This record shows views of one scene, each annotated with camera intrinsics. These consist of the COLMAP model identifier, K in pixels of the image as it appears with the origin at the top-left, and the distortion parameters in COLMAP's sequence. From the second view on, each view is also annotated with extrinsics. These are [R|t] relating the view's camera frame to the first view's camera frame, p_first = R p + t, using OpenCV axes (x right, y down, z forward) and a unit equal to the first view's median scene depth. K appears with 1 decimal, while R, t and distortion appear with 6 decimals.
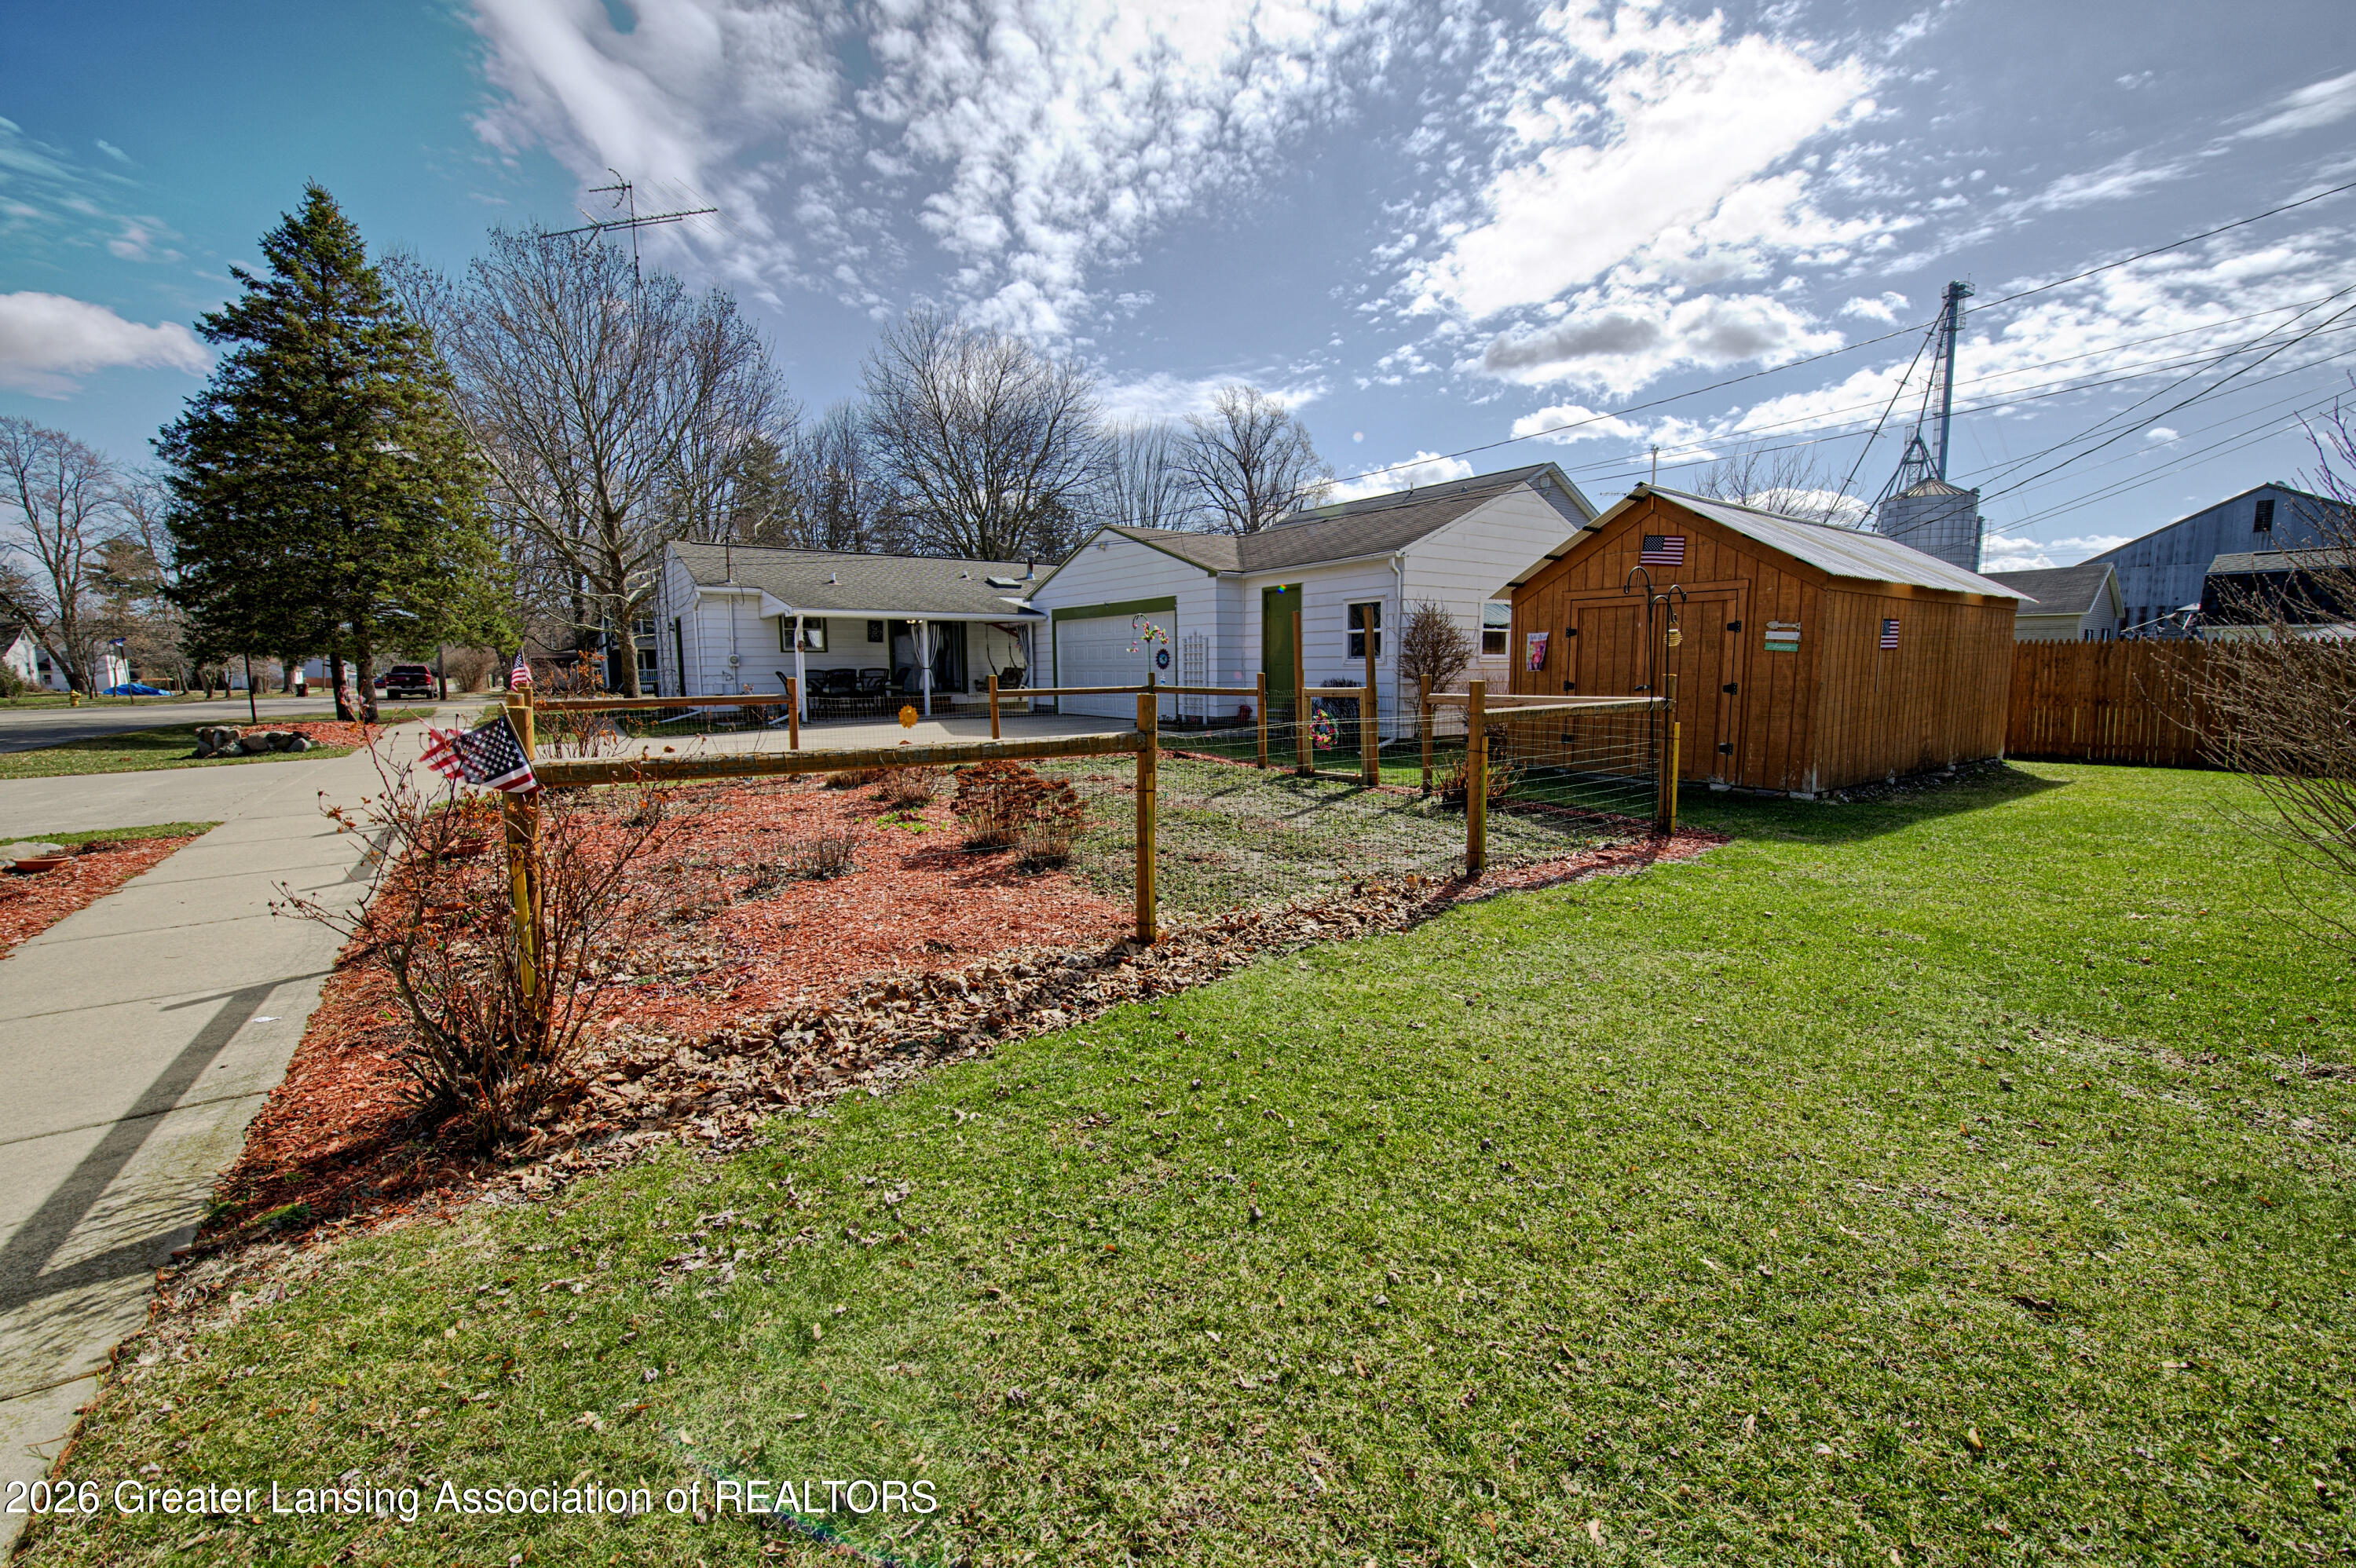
lens RADIAL K [[940.4, 0, 1180.0], [0, 940.4, 783.0], [0, 0, 1]] dist [-0.016922, -0.000615]
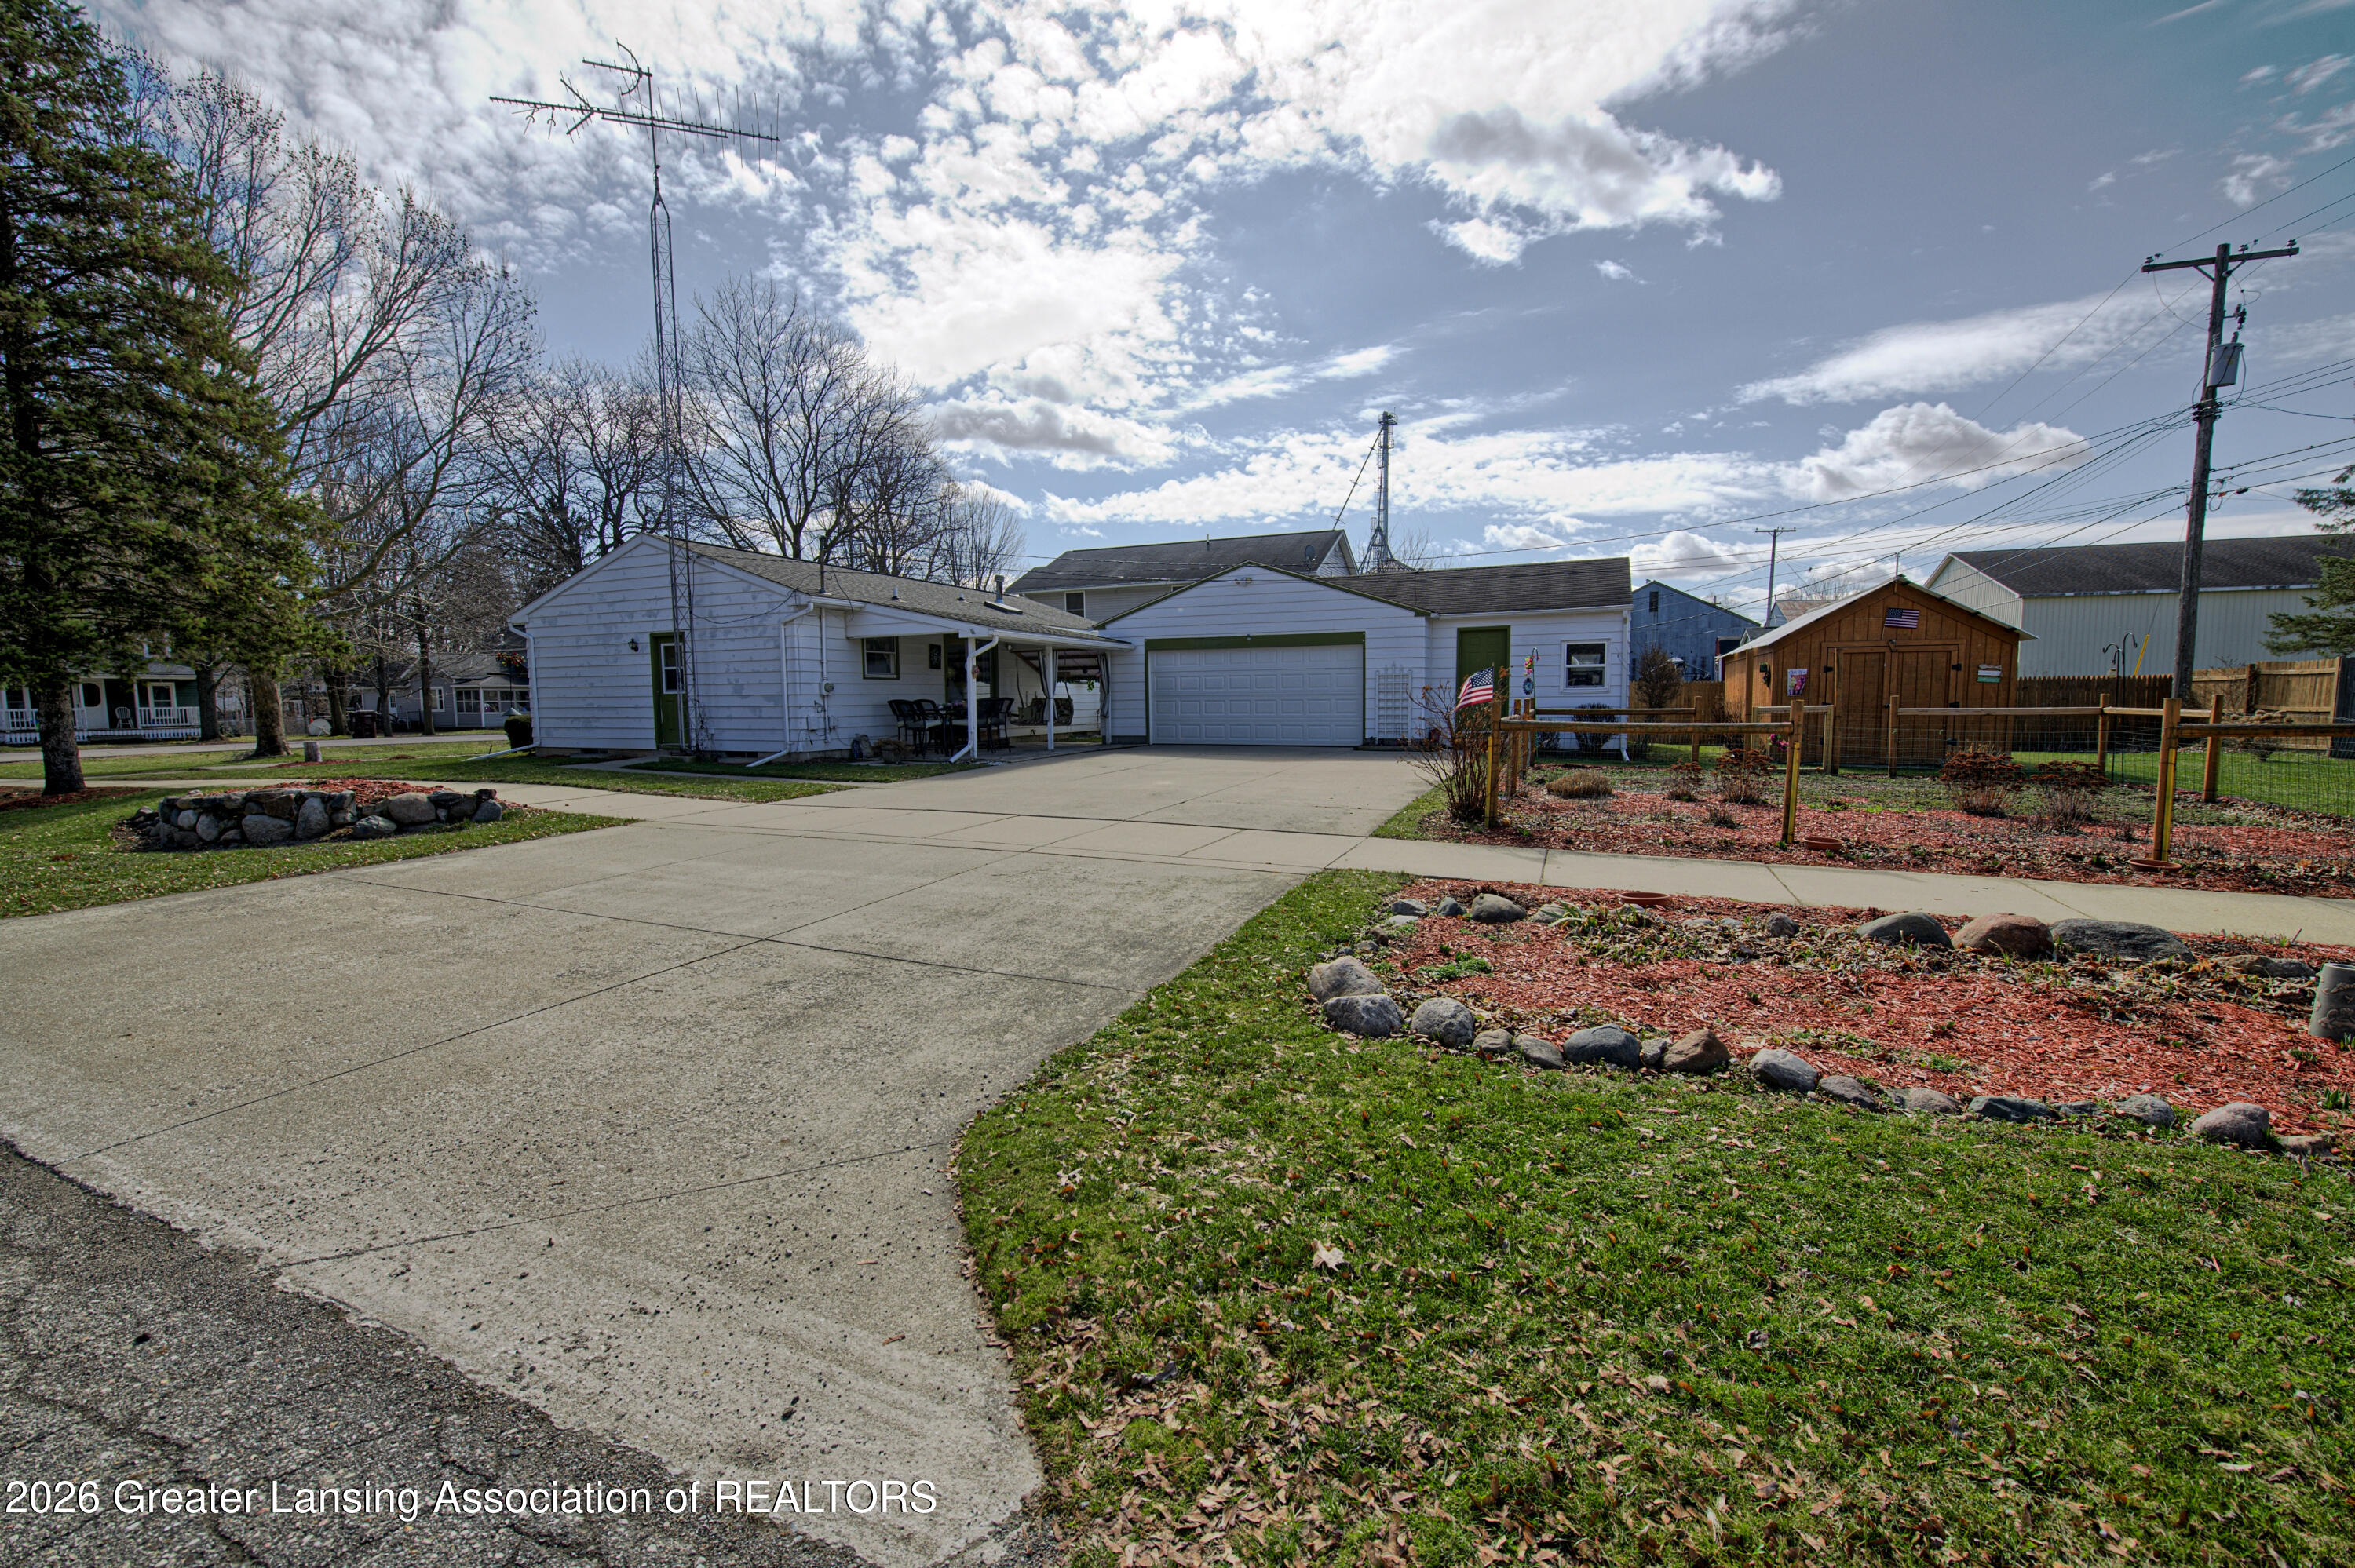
lens RADIAL K [[940.0, 0, 1179.5], [0, 940.0, 783.0], [0, 0, 1]] dist [-0.016922, -0.000615]
pose [[0.852925, -0.047415, 0.519876, -0.753652], [0.068430, 0.997429, -0.021298, -0.012238], [-0.517529, 0.053741, 0.853976, 0.173320]]
